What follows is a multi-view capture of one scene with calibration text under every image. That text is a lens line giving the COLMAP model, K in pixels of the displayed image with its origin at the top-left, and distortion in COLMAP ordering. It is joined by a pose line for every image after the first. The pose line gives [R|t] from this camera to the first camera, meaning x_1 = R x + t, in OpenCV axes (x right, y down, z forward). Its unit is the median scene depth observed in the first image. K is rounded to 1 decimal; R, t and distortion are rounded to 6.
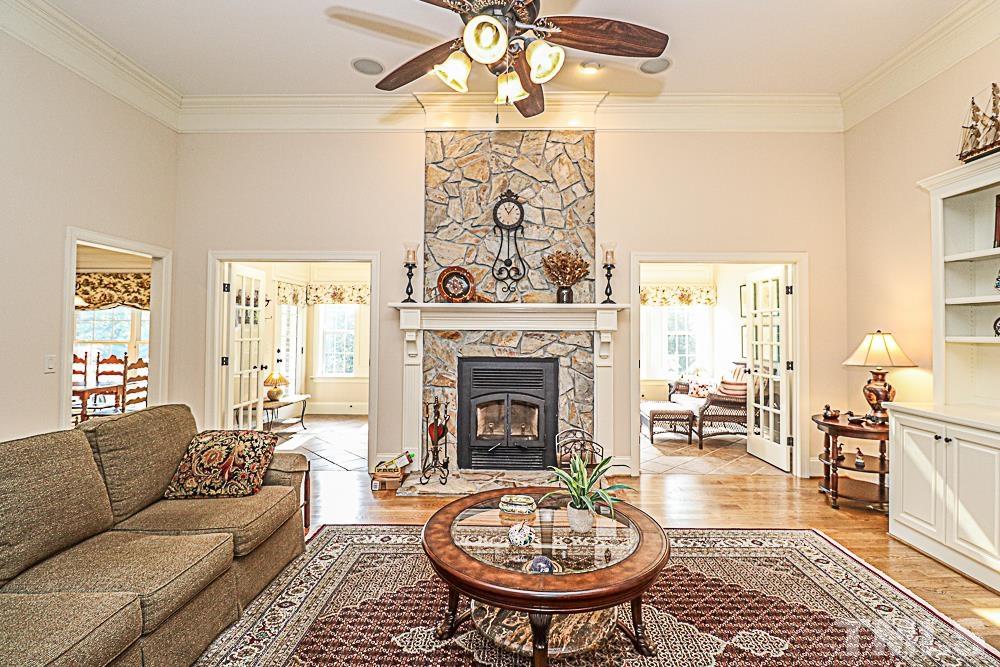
lens RADIAL K [[488.4, 0, 503.1], [0, 488.4, 328.3], [0, 0, 1]] dist [-0.015185, -0.000771]
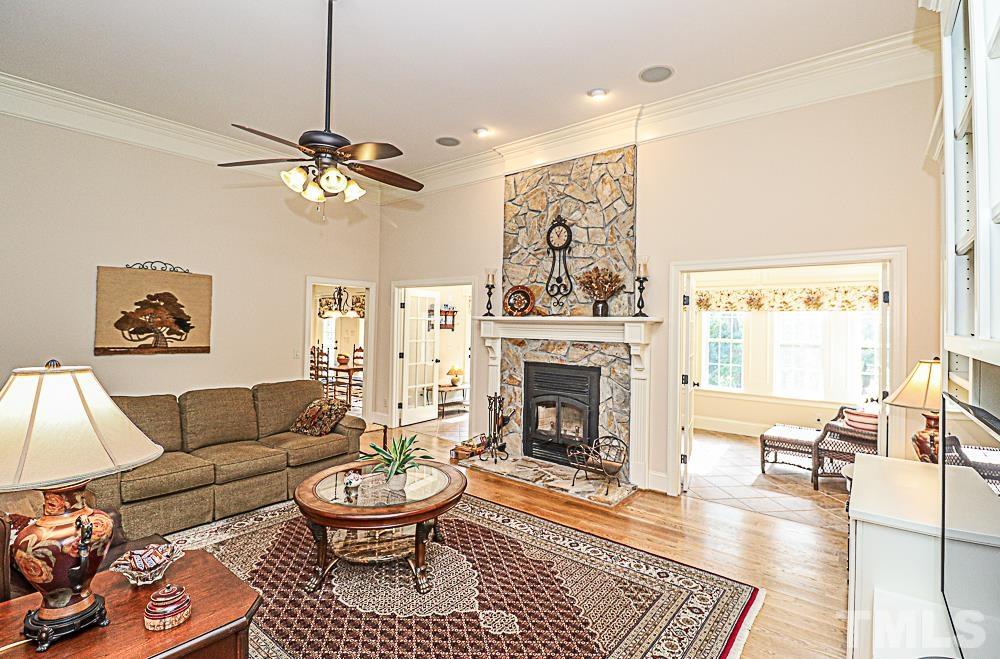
lens RADIAL K [[488.4, 0, 506.1], [0, 488.4, 326.1], [0, 0, 1]] dist [-0.015185, -0.000771]
pose [[0.780364, 0.010846, -0.625231, 0.618347], [-0.008235, 0.999941, 0.007067, -0.035169], [0.625271, -0.000366, 0.780408, 0.045545]]
